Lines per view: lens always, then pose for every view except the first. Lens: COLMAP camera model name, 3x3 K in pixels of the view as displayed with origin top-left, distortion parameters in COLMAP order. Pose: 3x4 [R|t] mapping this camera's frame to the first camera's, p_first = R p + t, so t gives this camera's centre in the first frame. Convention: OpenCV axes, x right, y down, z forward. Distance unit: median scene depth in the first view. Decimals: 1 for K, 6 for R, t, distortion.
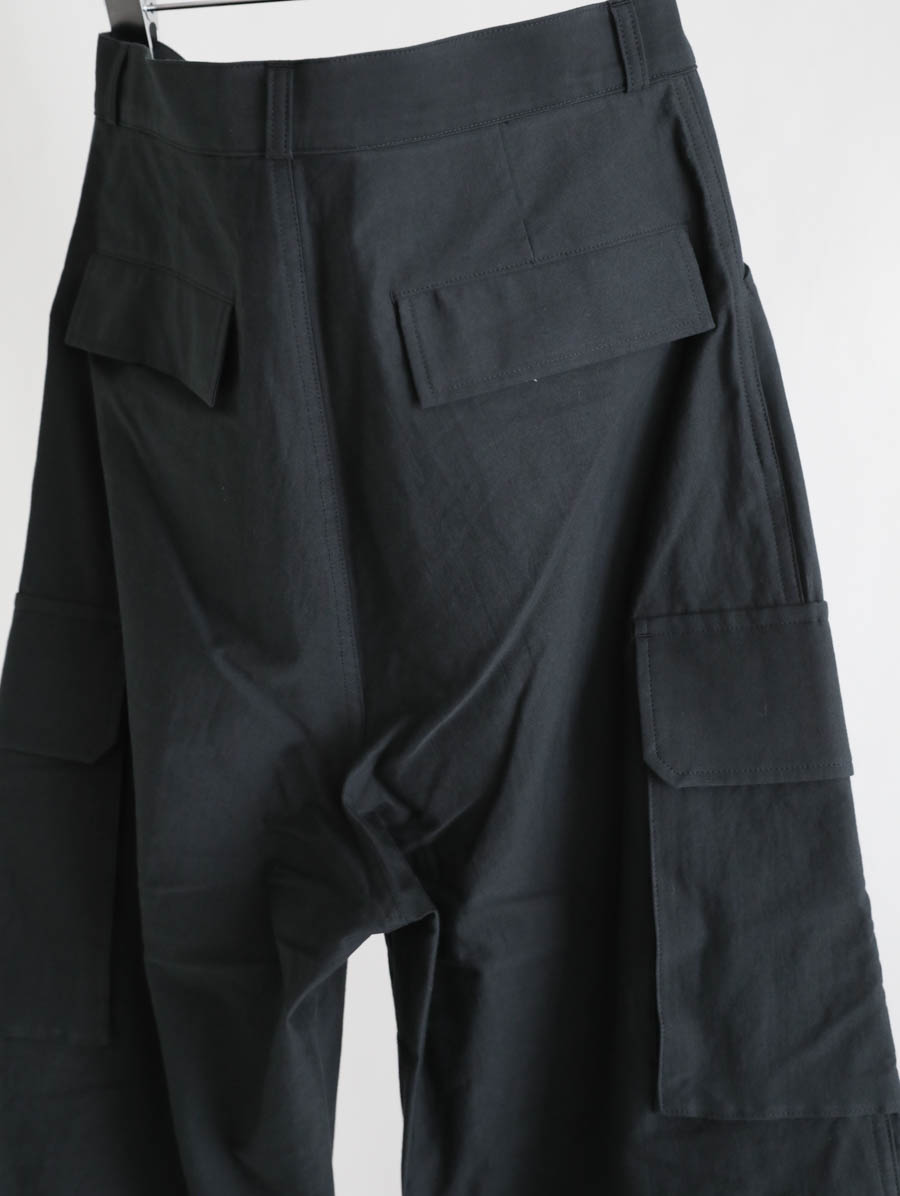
lens RADIAL K [[1790.0, 0, 450.0], [0, 1790.0, 598.0], [0, 0, 1]] dist [0.035540, 0.039617]
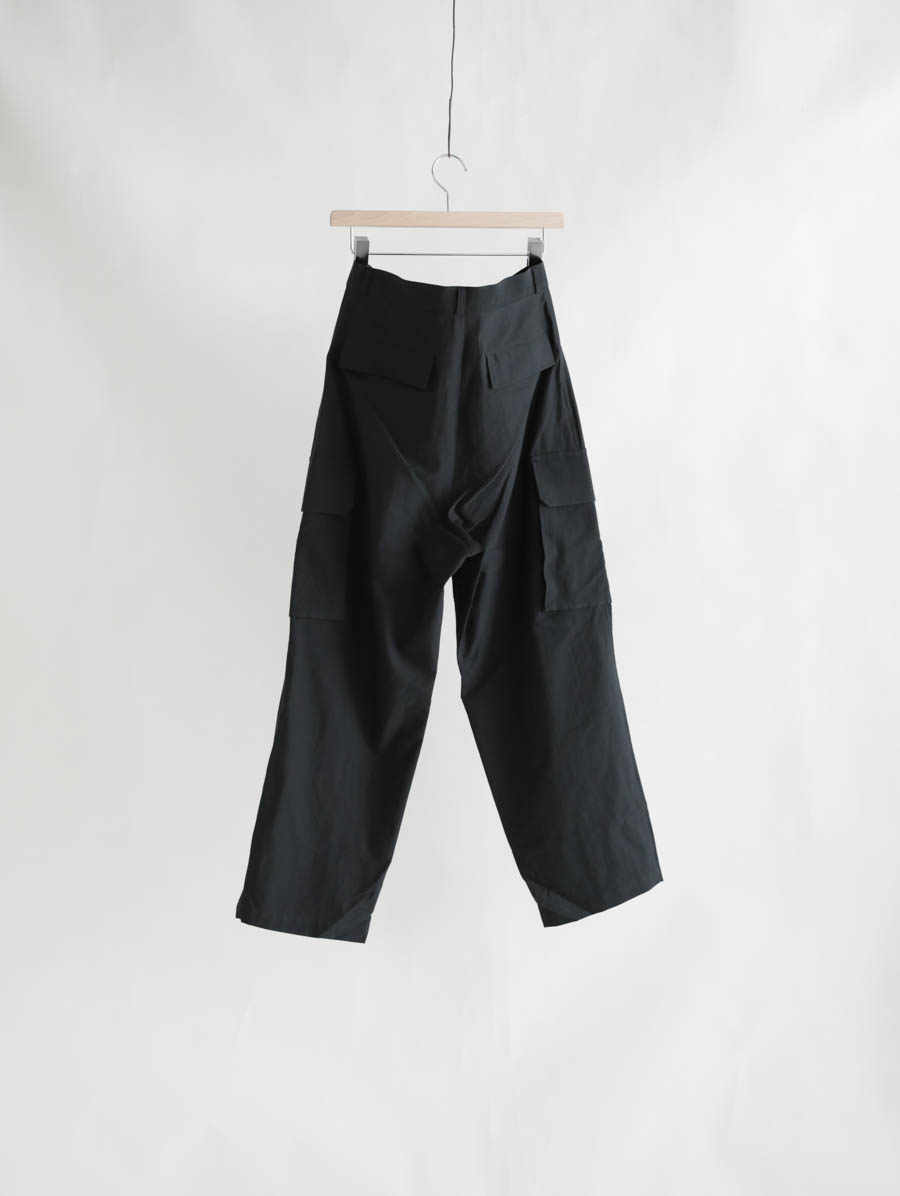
lens RADIAL K [[1790.0, 0, 450.0], [0, 1790.0, 598.0], [0, 0, 1]] dist [0.035540, 0.039617]
pose [[0.879048, -0.057322, 0.473274, -1.563771], [0.052819, 0.998343, 0.022813, 0.186194], [-0.473798, 0.004944, 0.880620, -1.752086]]
